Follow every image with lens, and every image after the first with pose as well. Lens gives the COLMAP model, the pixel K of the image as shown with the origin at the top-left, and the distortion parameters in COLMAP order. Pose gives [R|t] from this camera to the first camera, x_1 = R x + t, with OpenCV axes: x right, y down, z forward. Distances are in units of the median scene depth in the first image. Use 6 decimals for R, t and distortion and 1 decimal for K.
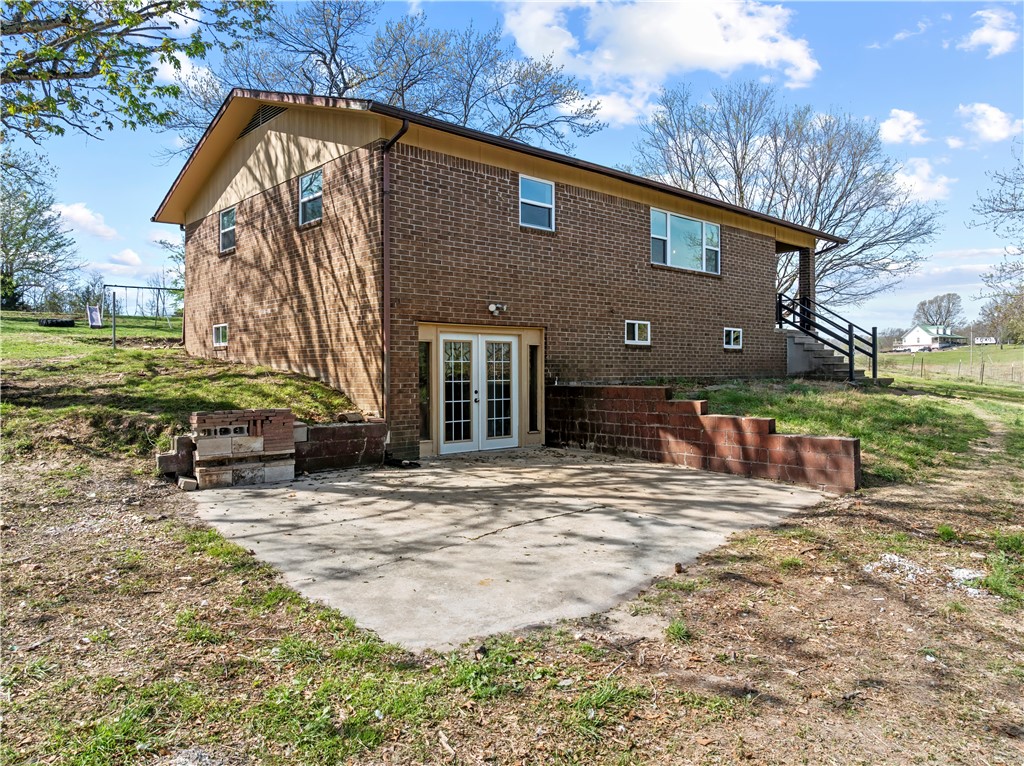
lens RADIAL K [[723.0, 0, 512.0], [0, 723.0, 383.0], [0, 0, 1]] dist [-0.031364, 0.003613]
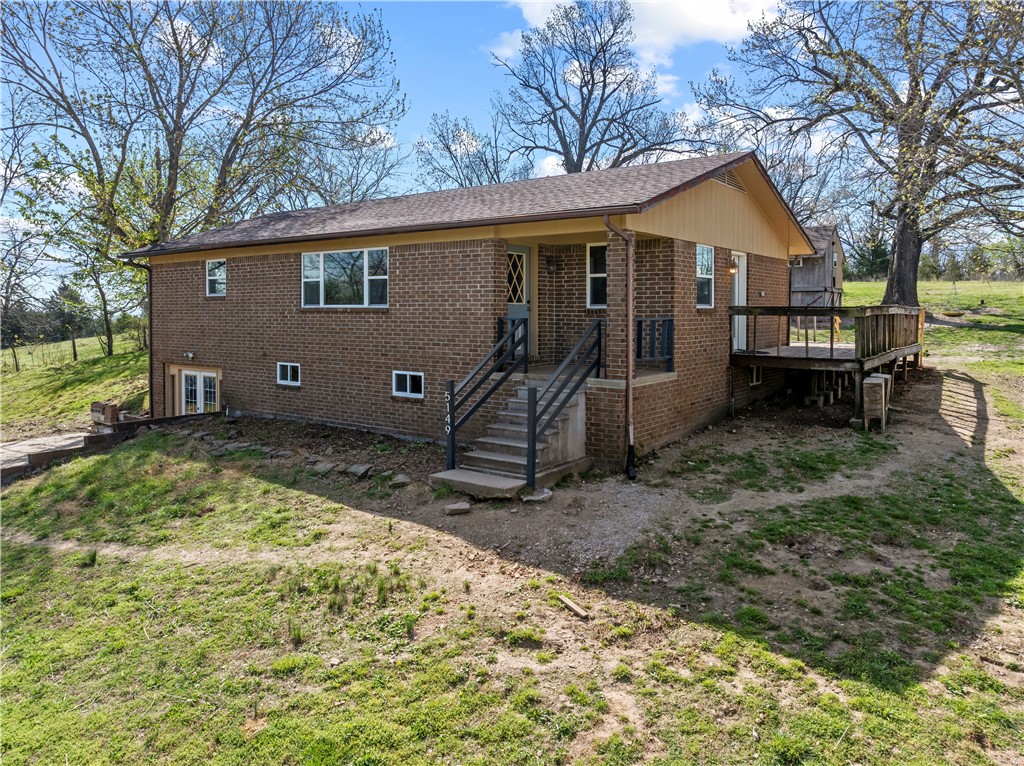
lens RADIAL K [[723.0, 0, 512.0], [0, 723.0, 383.0], [0, 0, 1]] dist [-0.031364, 0.003613]
pose [[0.178444, 0.083417, -0.980408, 1.573278], [-0.034130, 0.996325, 0.078559, -0.185065], [0.983358, 0.019443, 0.180635, 1.375090]]
